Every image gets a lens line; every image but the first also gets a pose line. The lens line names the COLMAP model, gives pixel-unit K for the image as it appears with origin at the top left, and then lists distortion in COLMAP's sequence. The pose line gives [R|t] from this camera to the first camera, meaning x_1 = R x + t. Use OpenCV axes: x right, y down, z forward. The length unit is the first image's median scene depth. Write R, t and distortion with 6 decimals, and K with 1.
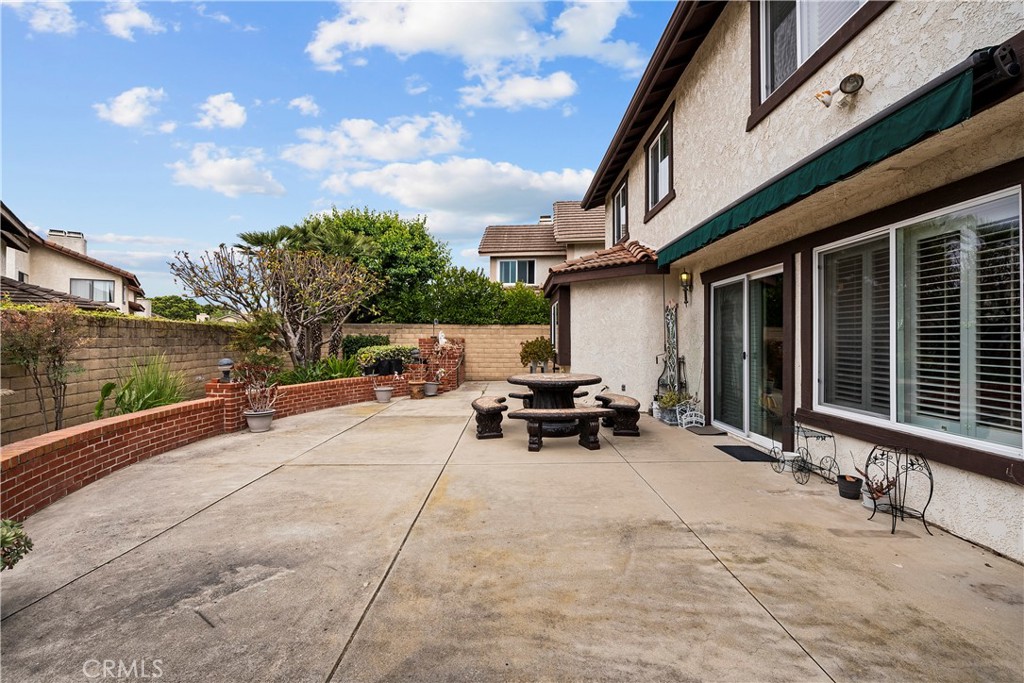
lens RADIAL K [[443.9, 0, 507.0], [0, 443.9, 342.1], [0, 0, 1]] dist [-0.001977, 0.000295]
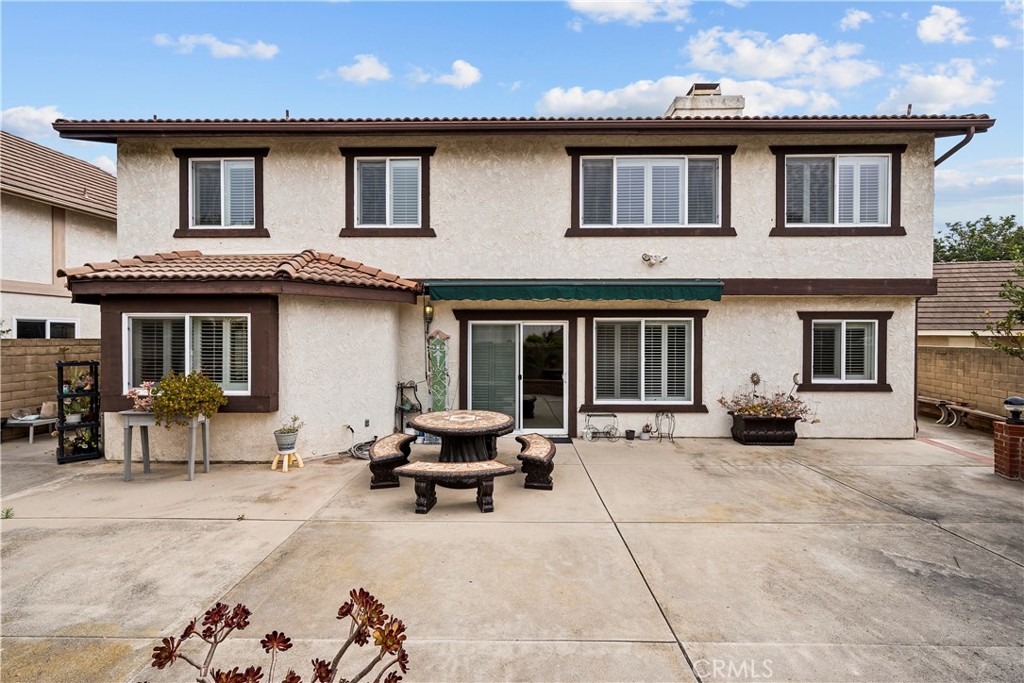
lens RADIAL K [[443.9, 0, 508.1], [0, 443.9, 339.0], [0, 0, 1]] dist [-0.001977, 0.000295]
pose [[0.008509, -0.002161, 0.999961, -1.972143], [0.004830, 0.999986, 0.002120, -0.210246], [-0.999952, 0.004811, 0.008520, 2.223131]]
